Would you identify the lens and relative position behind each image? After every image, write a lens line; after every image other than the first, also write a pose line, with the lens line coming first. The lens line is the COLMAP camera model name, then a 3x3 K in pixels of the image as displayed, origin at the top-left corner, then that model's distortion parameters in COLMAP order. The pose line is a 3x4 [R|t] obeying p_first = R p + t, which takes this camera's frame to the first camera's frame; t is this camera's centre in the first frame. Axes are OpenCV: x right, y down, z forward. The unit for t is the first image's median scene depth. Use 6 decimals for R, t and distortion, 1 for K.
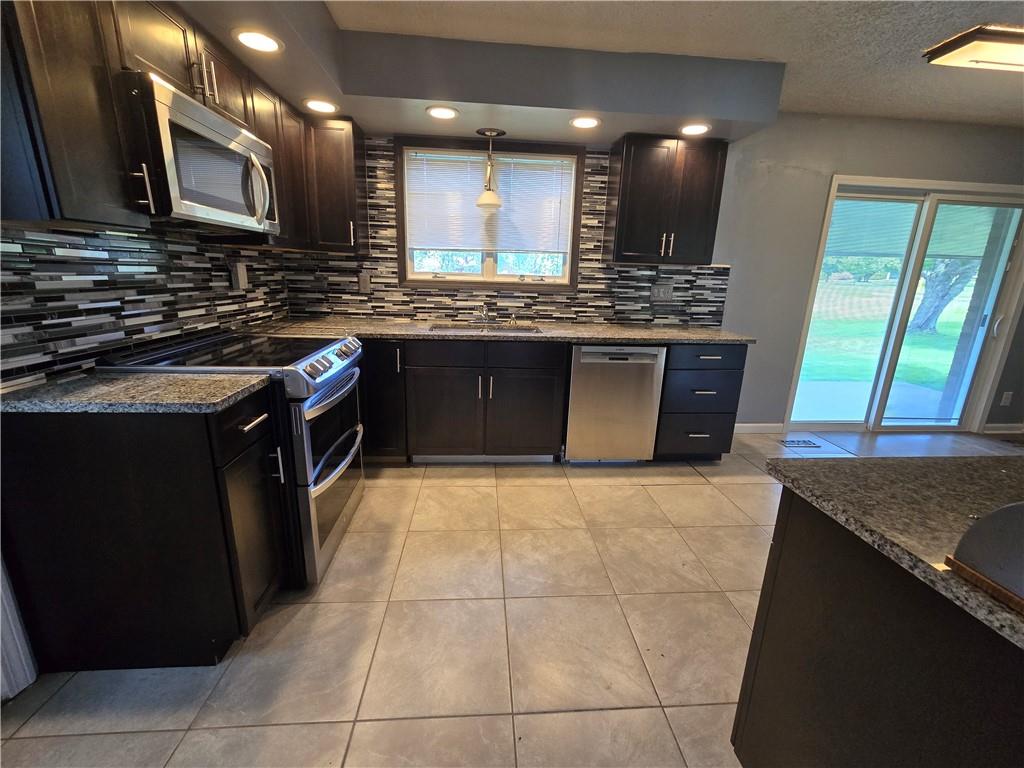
lens RADIAL K [[420.5, 0, 510.0], [0, 420.5, 381.0], [0, 0, 1]] dist [-0.003688, 0.000236]
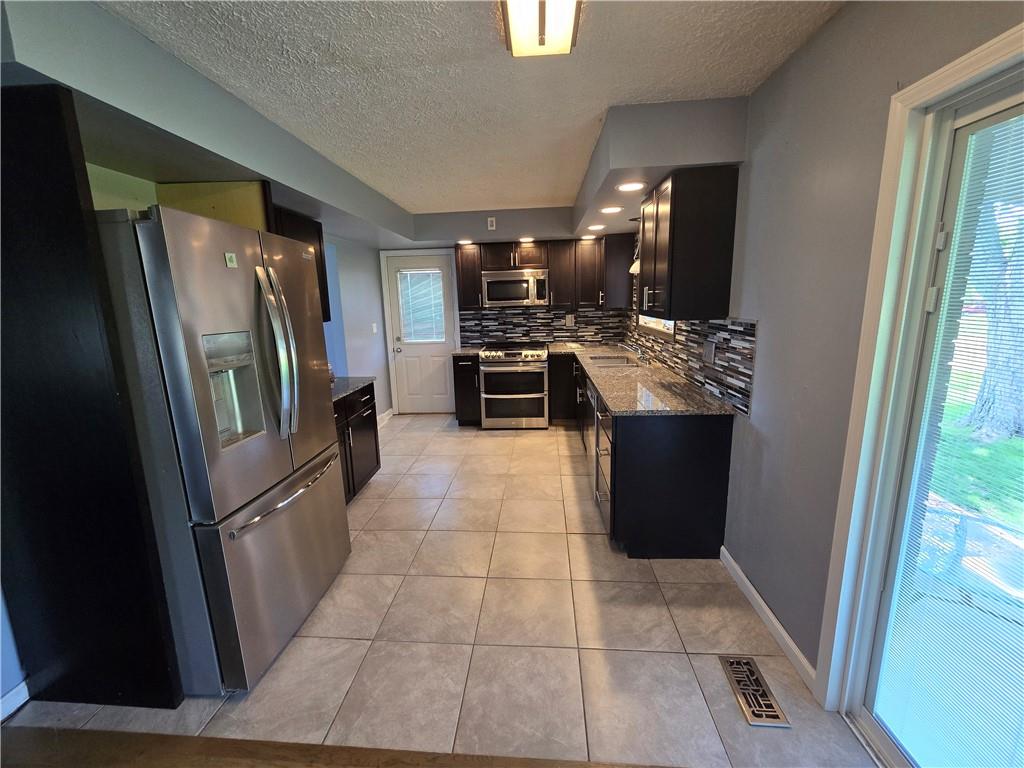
lens RADIAL K [[420.5, 0, 508.9], [0, 420.5, 382.2], [0, 0, 1]] dist [-0.003688, 0.000236]
pose [[-0.151112, 0.169168, -0.973934, 1.773515], [-0.224991, 0.953503, 0.200529, -0.340781], [0.962571, 0.249429, -0.106025, 1.094839]]
